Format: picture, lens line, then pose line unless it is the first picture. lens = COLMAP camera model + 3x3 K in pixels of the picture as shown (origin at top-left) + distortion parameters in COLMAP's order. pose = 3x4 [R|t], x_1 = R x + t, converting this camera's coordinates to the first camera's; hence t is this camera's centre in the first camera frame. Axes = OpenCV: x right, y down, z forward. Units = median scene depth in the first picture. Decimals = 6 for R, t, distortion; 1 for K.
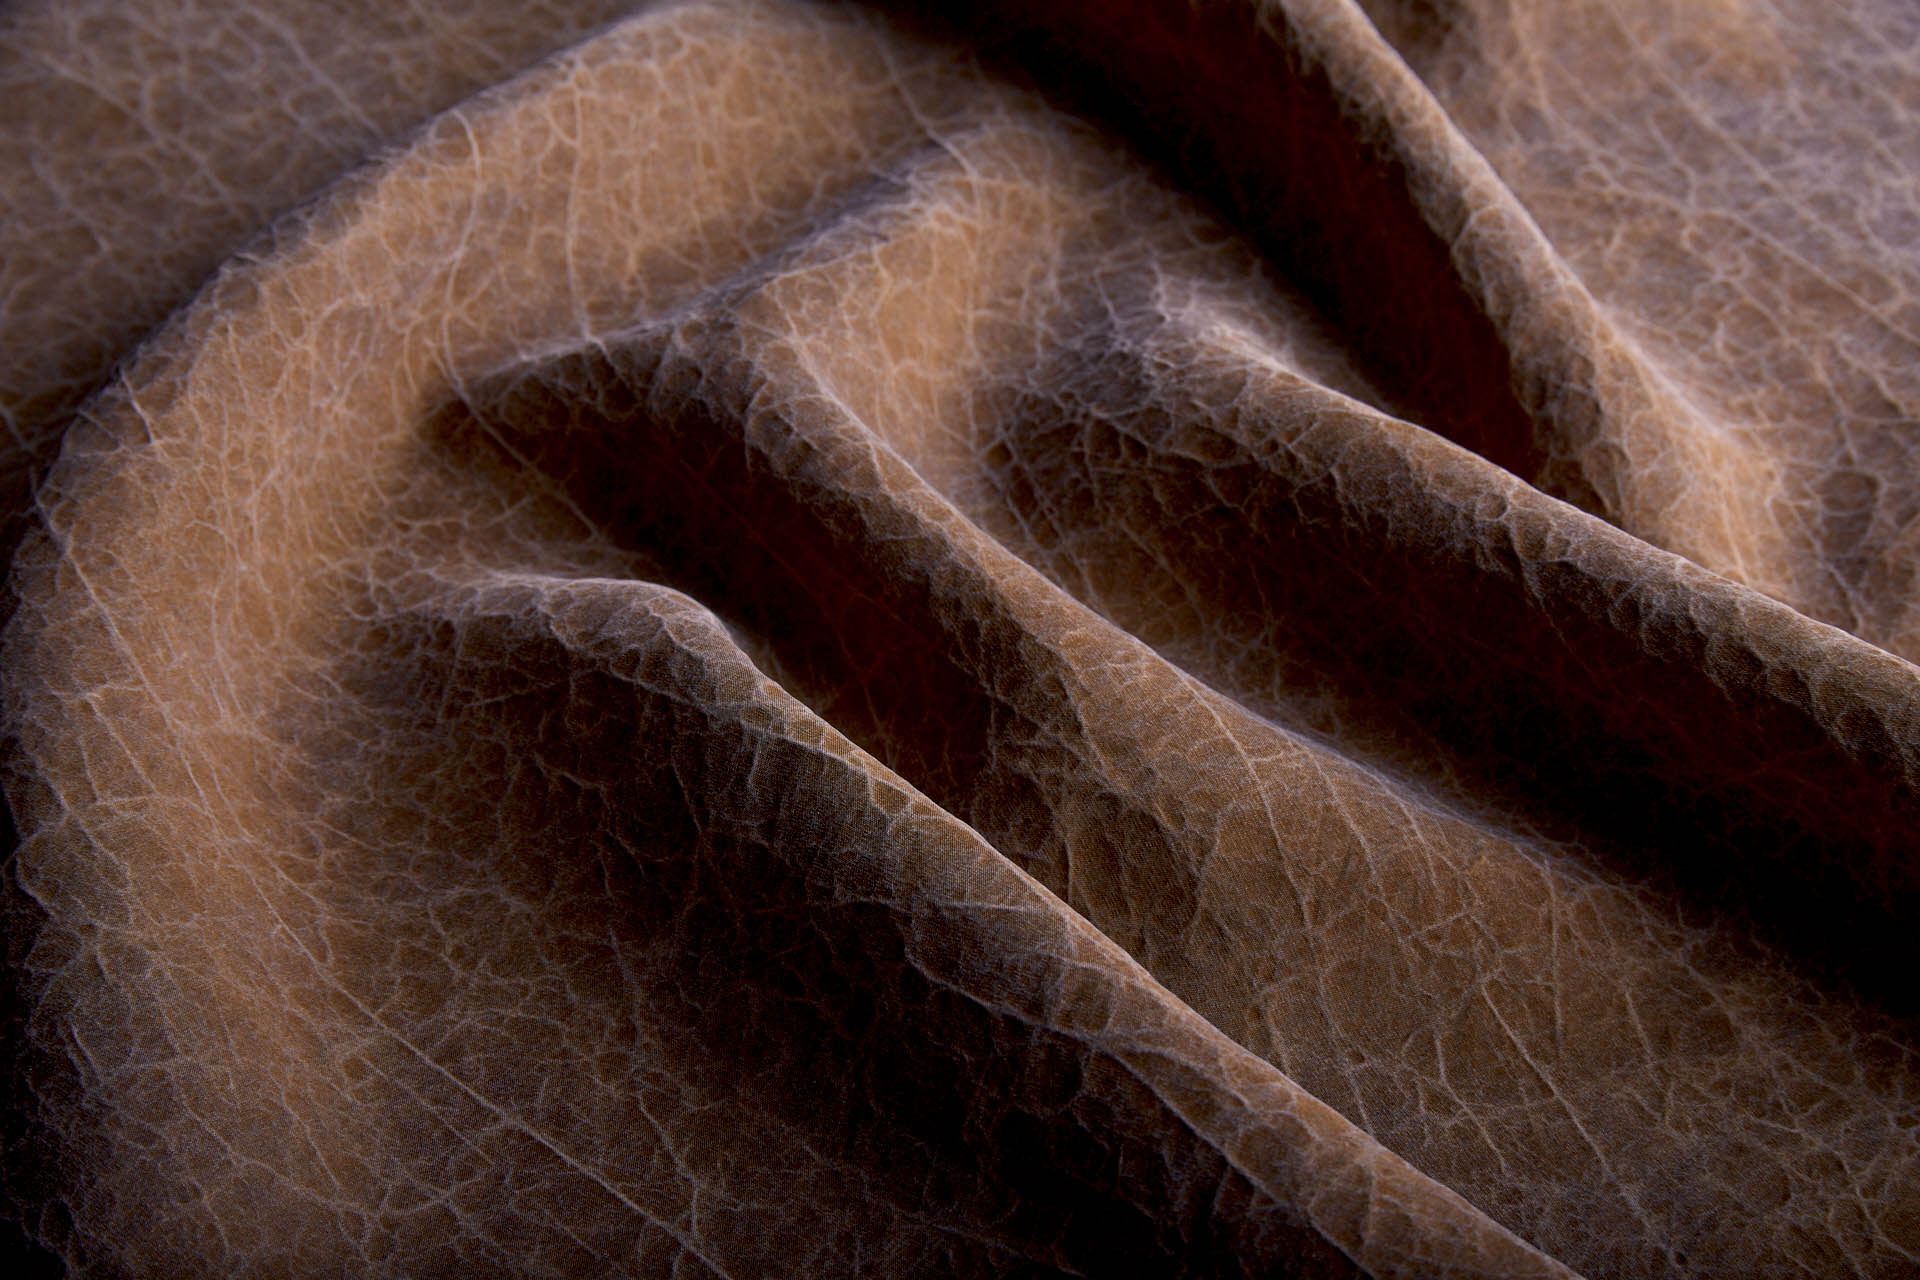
lens RADIAL K [[3672.4, 0, 966.5], [0, 3672.4, 641.2], [0, 0, 1]] dist [-0.188126, 0.000000]
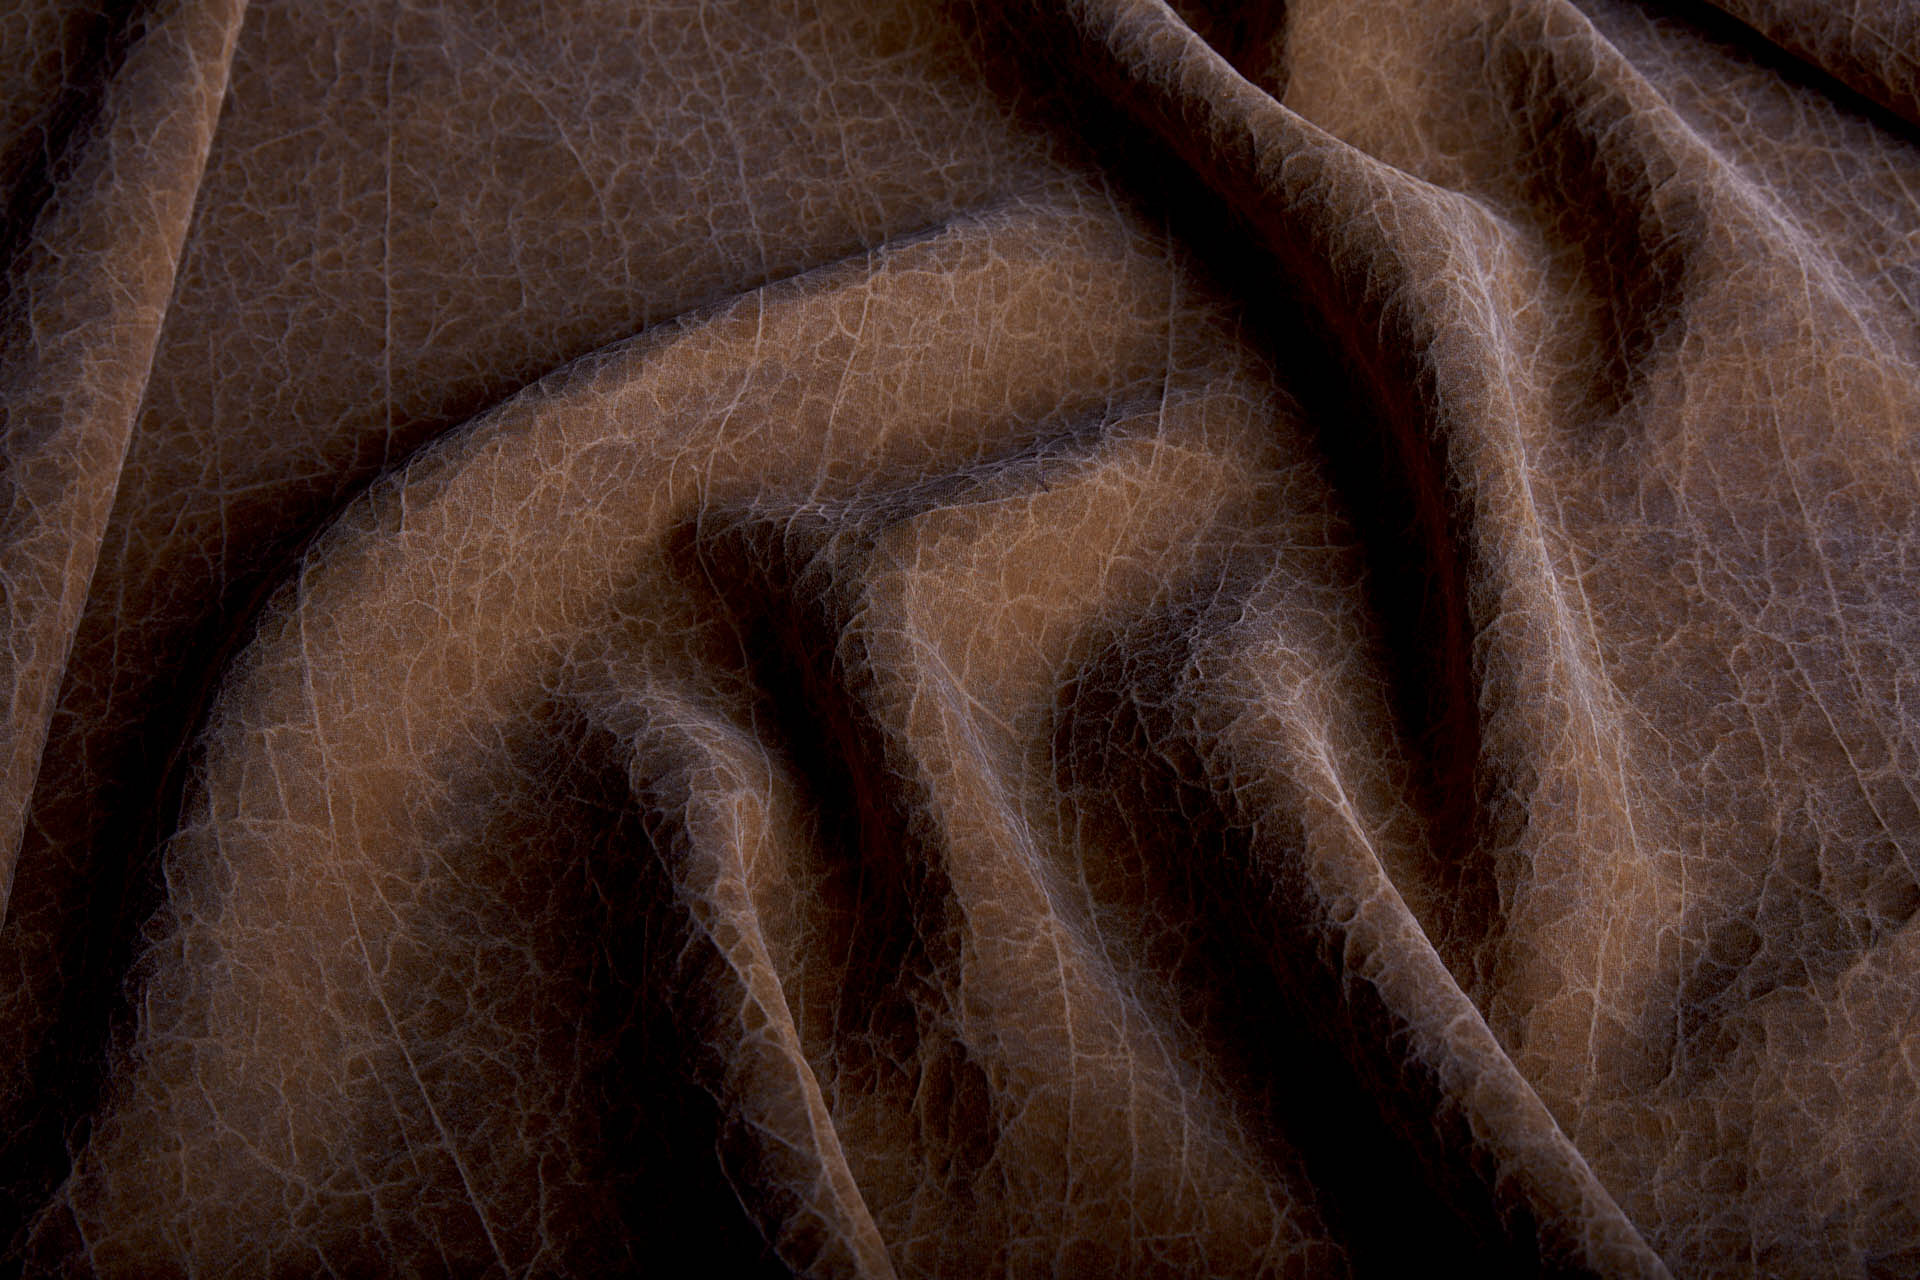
lens RADIAL K [[2826.7, 0, 946.8], [0, 2826.7, 643.7], [0, 0, 1]] dist [-0.089115, 0.000000]
pose [[0.918198, 0.290522, -0.269277, 0.238367], [-0.247786, 0.951610, 0.181773, -0.245786], [0.309056, -0.100181, 0.945753, 0.094194]]
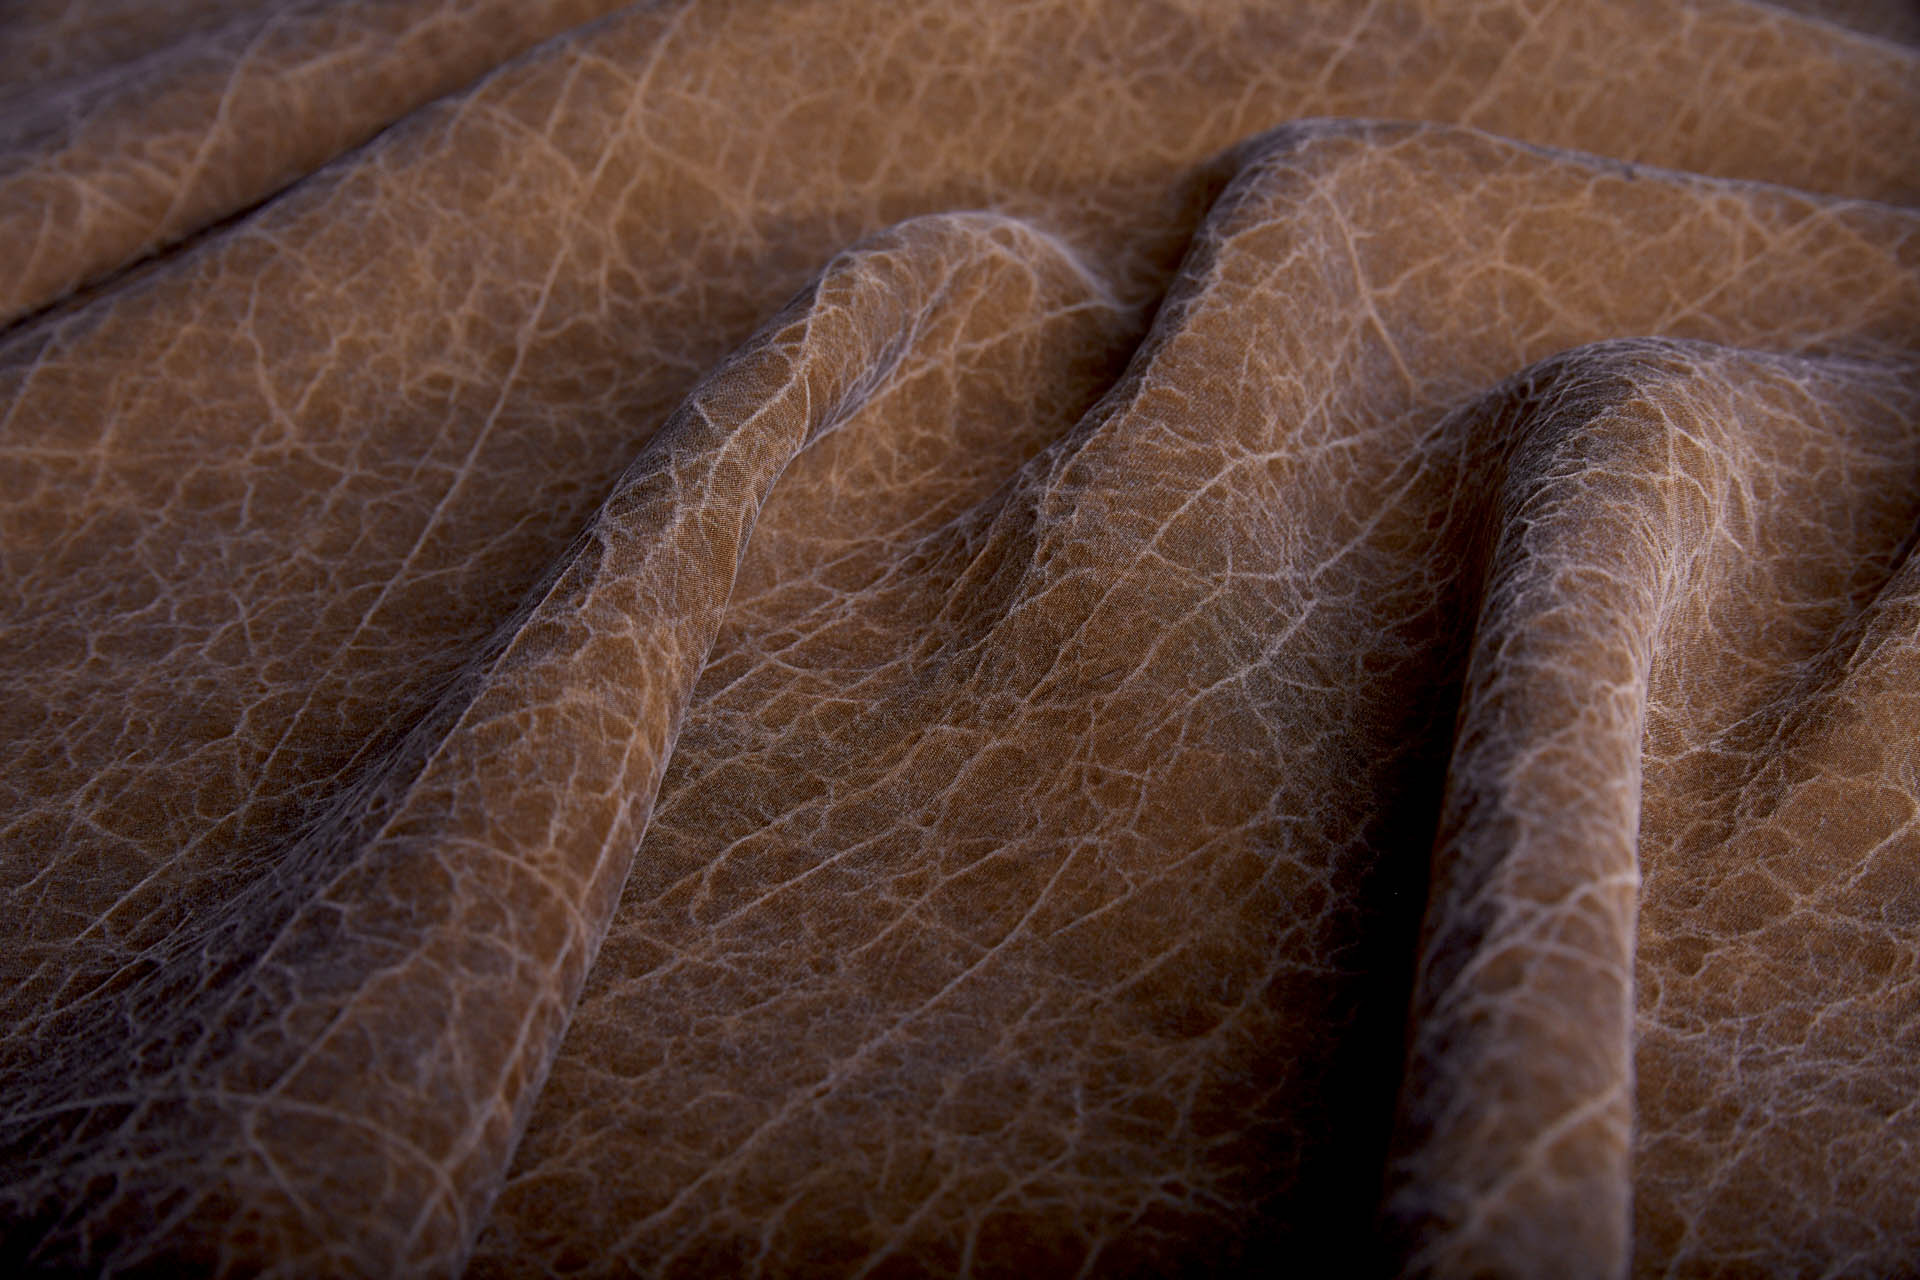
lens RADIAL K [[3672.4, 0, 965.7], [0, 3672.4, 635.1], [0, 0, 1]] dist [-0.188126, 0.000000]
pose [[0.500585, 0.422938, -0.755340, 0.677224], [-0.568652, 0.818535, 0.081461, 0.002543], [0.652725, 0.388747, 0.650250, 0.389144]]
